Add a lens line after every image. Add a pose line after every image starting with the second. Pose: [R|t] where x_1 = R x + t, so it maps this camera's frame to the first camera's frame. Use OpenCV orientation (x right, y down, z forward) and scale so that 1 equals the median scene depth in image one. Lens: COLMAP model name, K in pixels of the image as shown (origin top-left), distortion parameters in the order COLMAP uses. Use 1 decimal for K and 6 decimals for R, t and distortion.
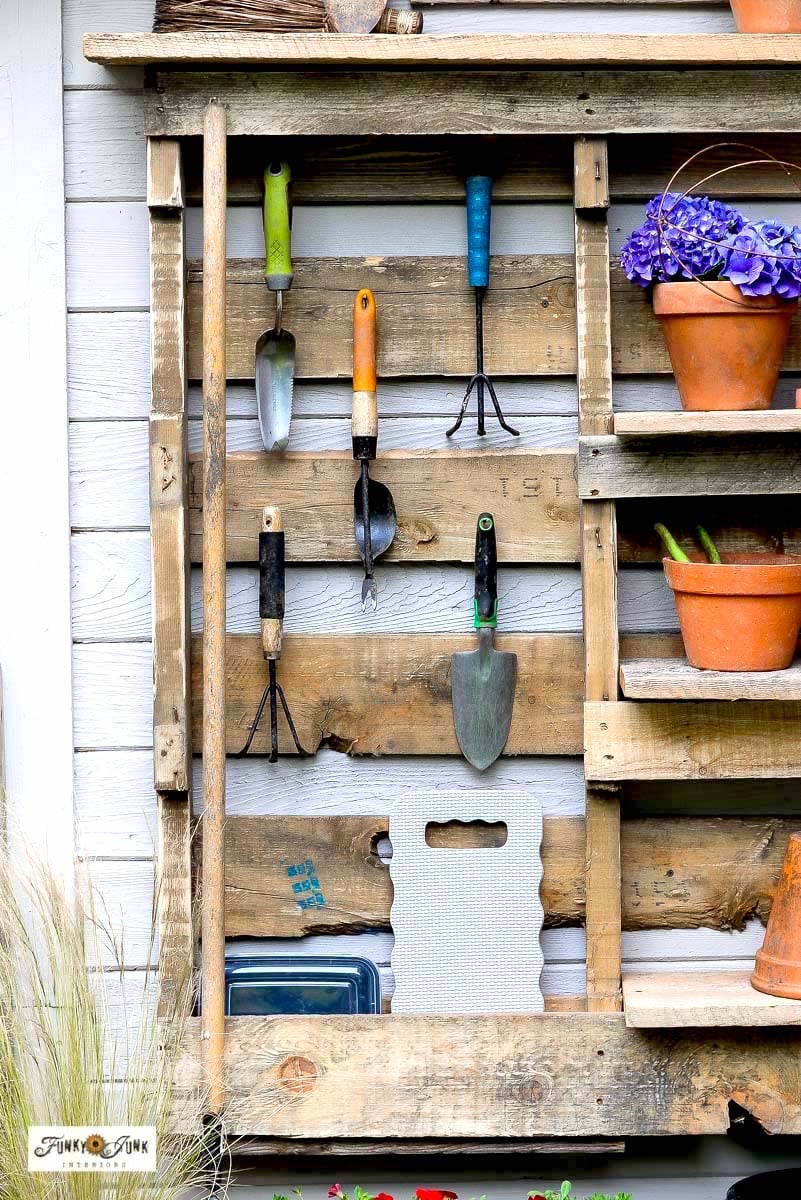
lens RADIAL K [[4240.3, 0, 614.3], [0, 4240.3, 334.9], [0, 0, 1]] dist [-0.049606, 0.000000]
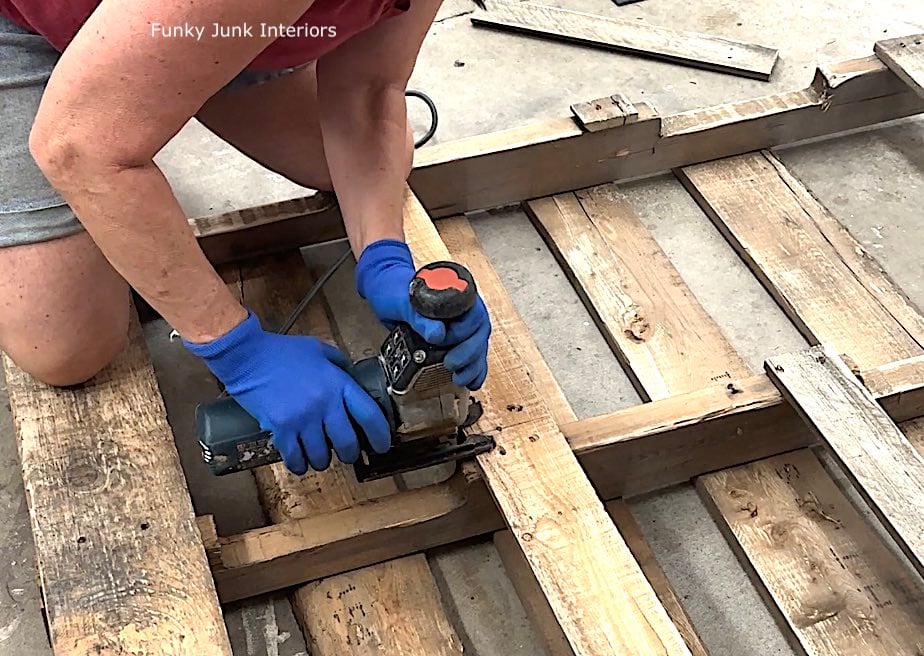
lens RADIAL K [[1482.3, 0, 429.7], [0, 1482.3, 324.1], [0, 0, 1]] dist [0.129415, 0.000000]
pose [[0.314480, 0.605756, -0.730864, 0.192795], [-0.949264, 0.200082, -0.242622, 0.178933], [-0.000737, 0.770082, 0.637944, 0.792736]]
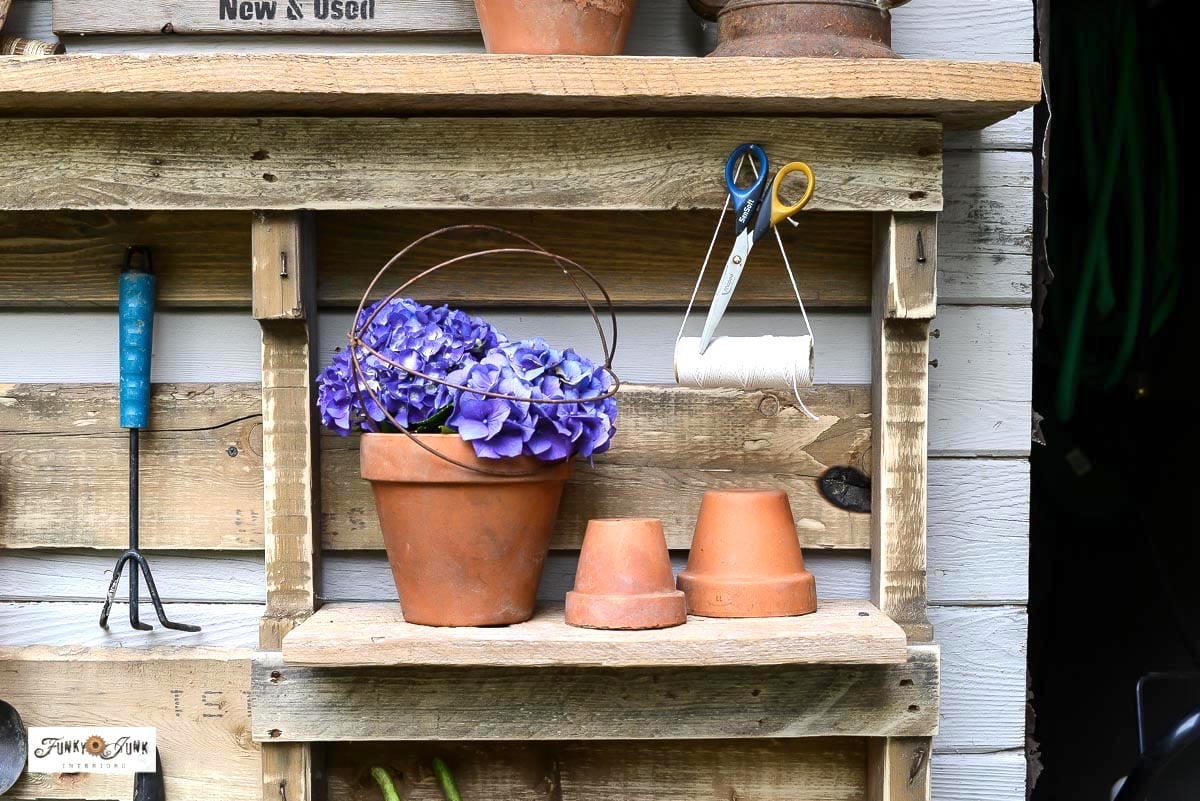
lens RADIAL K [[1788.3, 0, 593.3], [0, 1788.3, 398.8], [0, 0, 1]] dist [-0.113112, 0.000000]
pose [[0.999300, 0.012039, -0.035412, 0.056376], [-0.011361, 0.999749, 0.019300, -0.023172], [0.035635, -0.018884, 0.999186, 0.712885]]
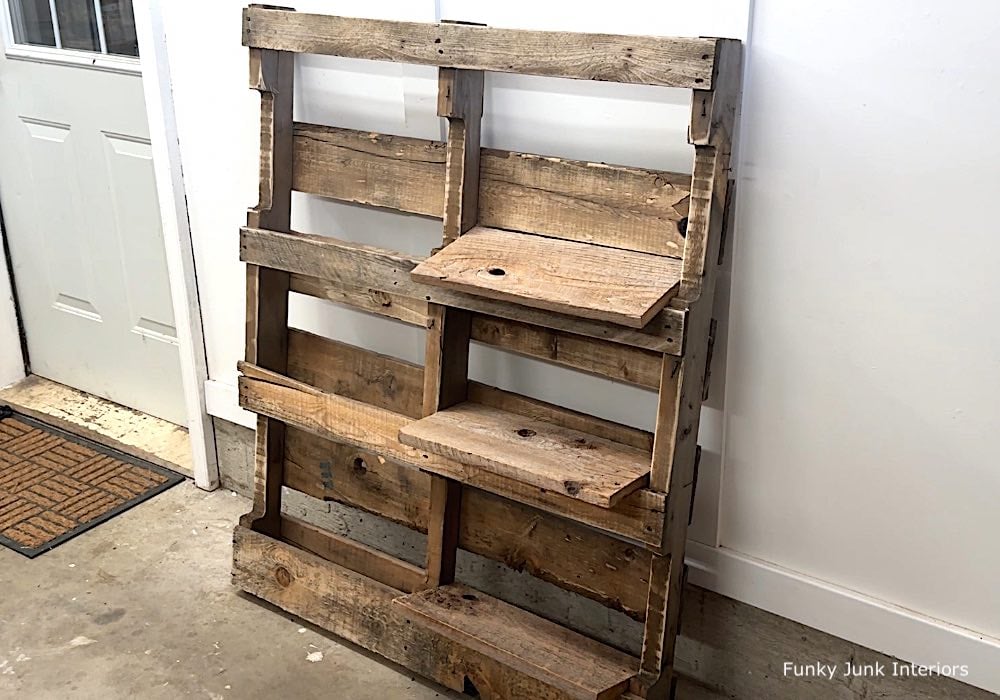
lens RADIAL K [[1211.1, 0, 493.2], [0, 1211.1, 352.7], [0, 0, 1]] dist [0.146256, 0.000000]
pose [[0.773285, 0.214659, -0.596617, 0.291288], [-0.086872, 0.967944, 0.235663, -0.052889], [0.628079, -0.130406, 0.767145, 0.658842]]
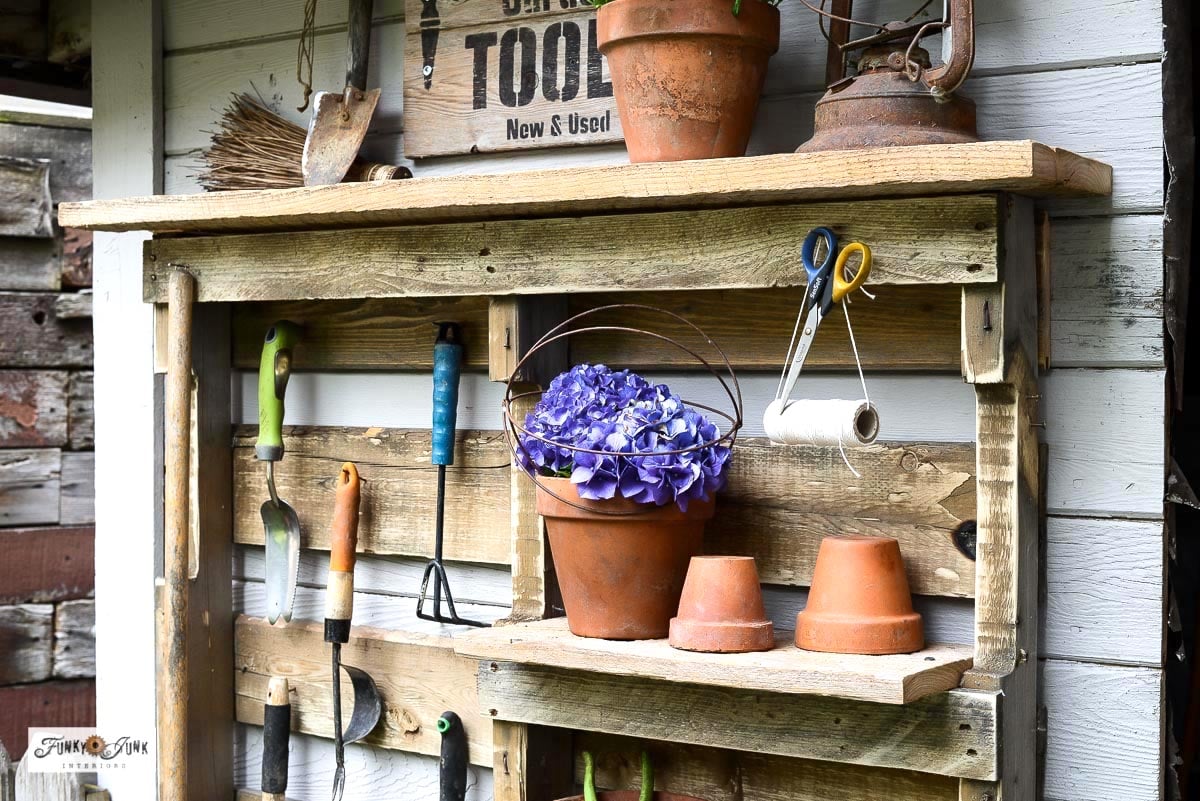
lens RADIAL K [[1788.3, 0, 593.1], [0, 1788.3, 396.9], [0, 0, 1]] dist [-0.113112, 0.000000]
pose [[0.803409, 0.020249, -0.595083, 0.224859], [-0.016538, 0.999795, 0.011692, -0.031316], [0.595198, 0.000448, 0.803579, 0.718967]]
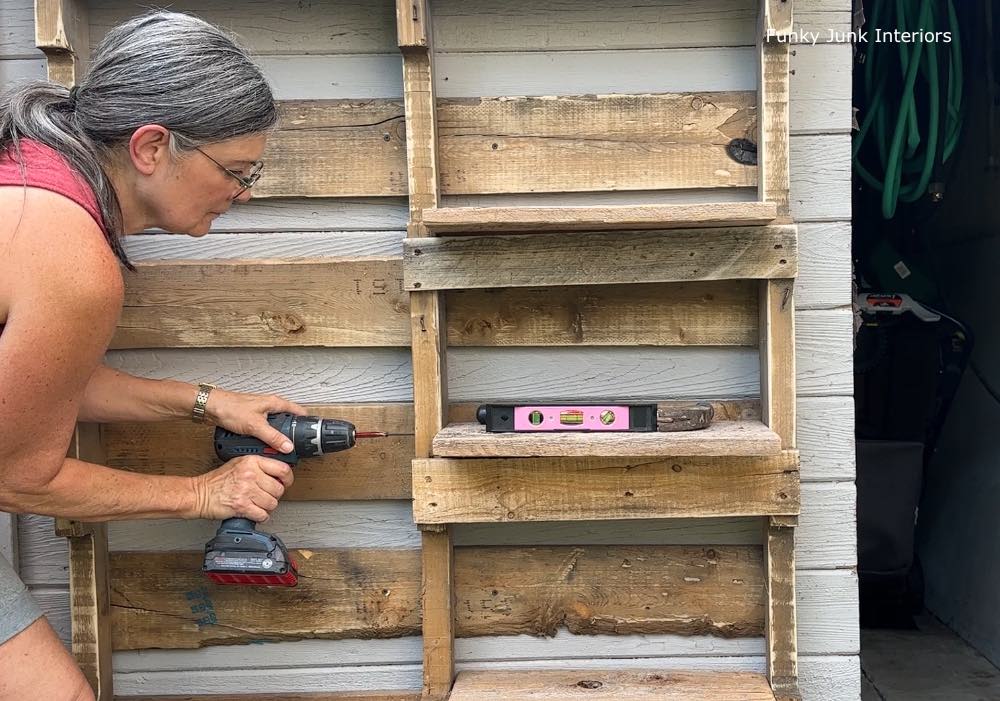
lens RADIAL K [[1177.2, 0, 590.1], [0, 1177.2, 361.0], [0, 0, 1]] dist [0.126714, 0.000000]
pose [[0.999202, -0.009906, -0.038701, 0.056796], [0.010998, 0.999544, 0.028107, 0.049622], [0.038405, -0.028510, 0.998855, 0.664841]]
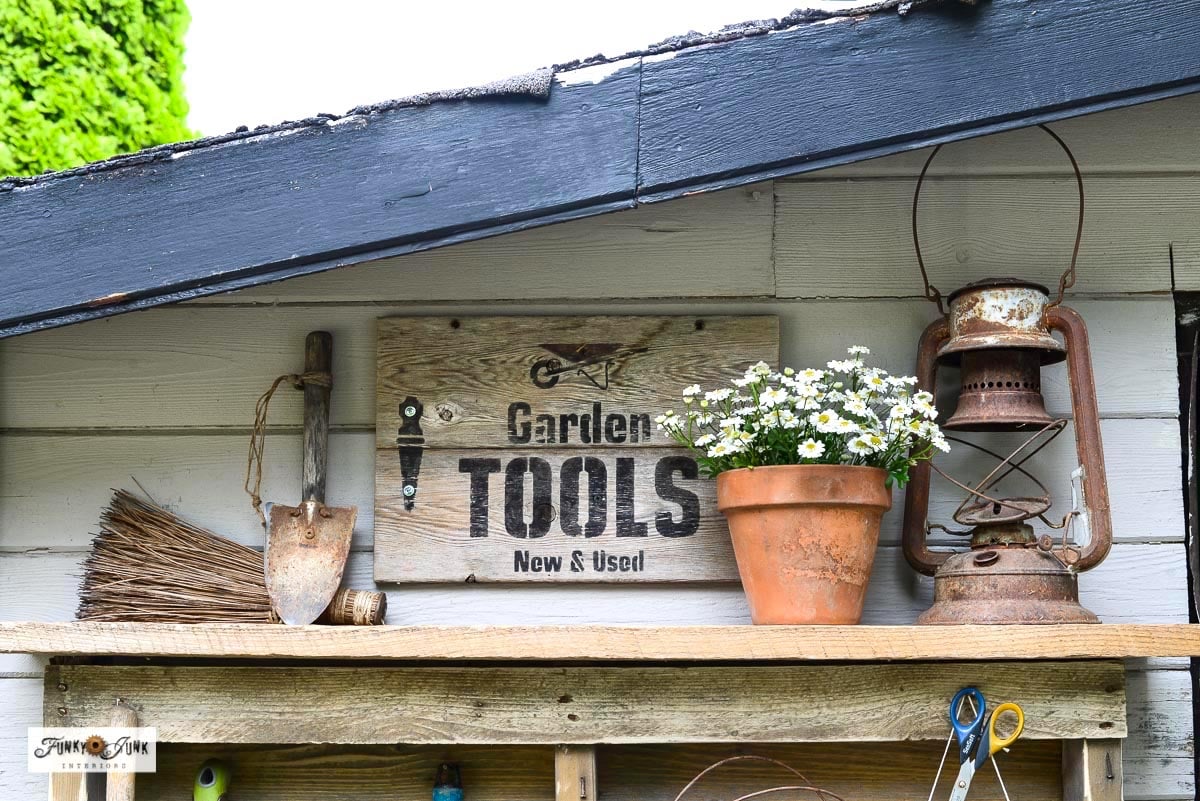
lens RADIAL K [[1829.4, 0, 594.1], [0, 1829.4, 391.8], [0, 0, 1]] dist [-0.113156, 0.000000]
pose [[0.998457, -0.006096, -0.055191, 0.018174], [-0.002622, 0.987670, -0.156528, -0.059410], [0.055464, 0.156431, 0.986130, 0.637771]]
